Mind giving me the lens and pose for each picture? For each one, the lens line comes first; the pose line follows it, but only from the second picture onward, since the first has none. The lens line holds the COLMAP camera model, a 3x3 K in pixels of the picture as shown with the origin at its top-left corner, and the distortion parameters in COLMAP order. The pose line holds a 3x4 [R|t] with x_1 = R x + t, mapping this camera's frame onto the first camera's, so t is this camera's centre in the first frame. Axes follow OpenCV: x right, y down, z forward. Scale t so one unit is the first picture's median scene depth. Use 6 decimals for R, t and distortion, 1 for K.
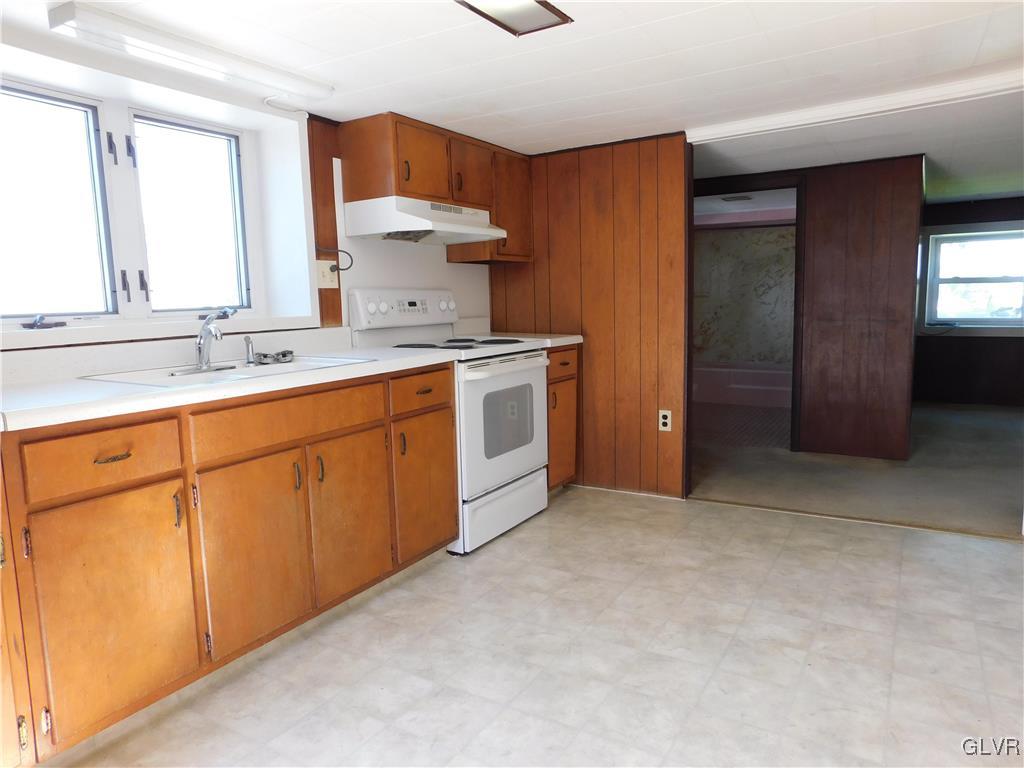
lens RADIAL K [[672.0, 0, 512.0], [0, 672.0, 384.2], [0, 0, 1]] dist [-0.036731, 0.033534]
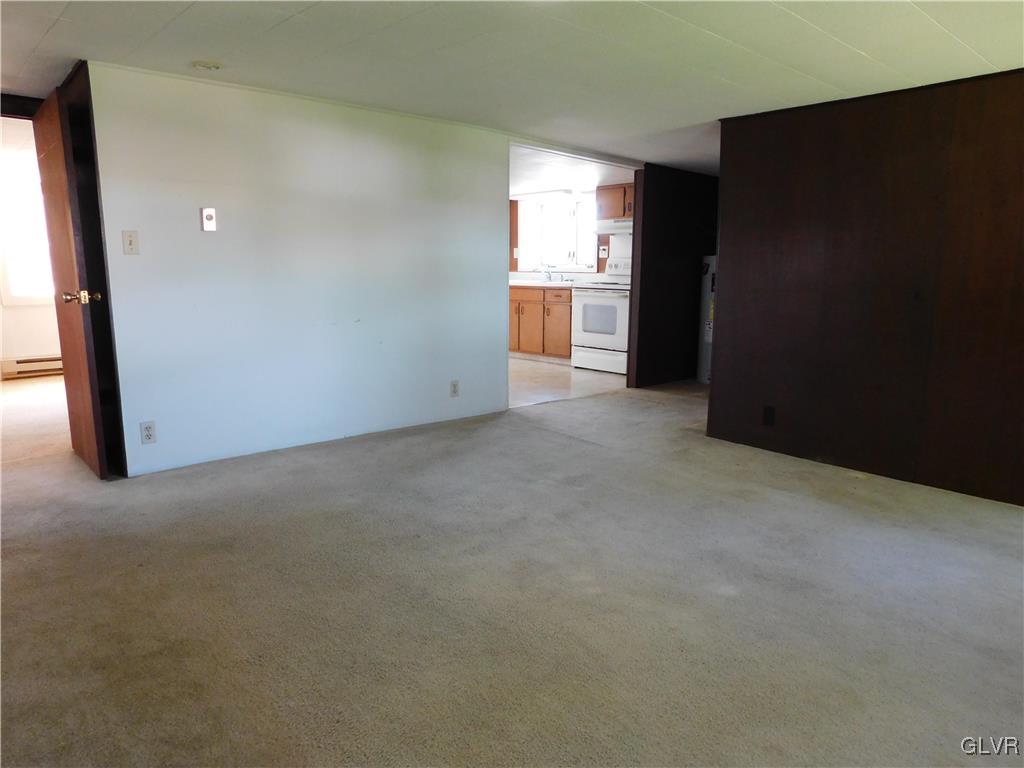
lens RADIAL K [[672.0, 0, 512.6], [0, 672.0, 385.0], [0, 0, 1]] dist [-0.036731, 0.033534]
pose [[-0.287943, 0.184977, -0.939613, 2.351510], [-0.119528, 0.966553, 0.226910, -0.217808], [0.950159, 0.177647, -0.256202, 1.443015]]
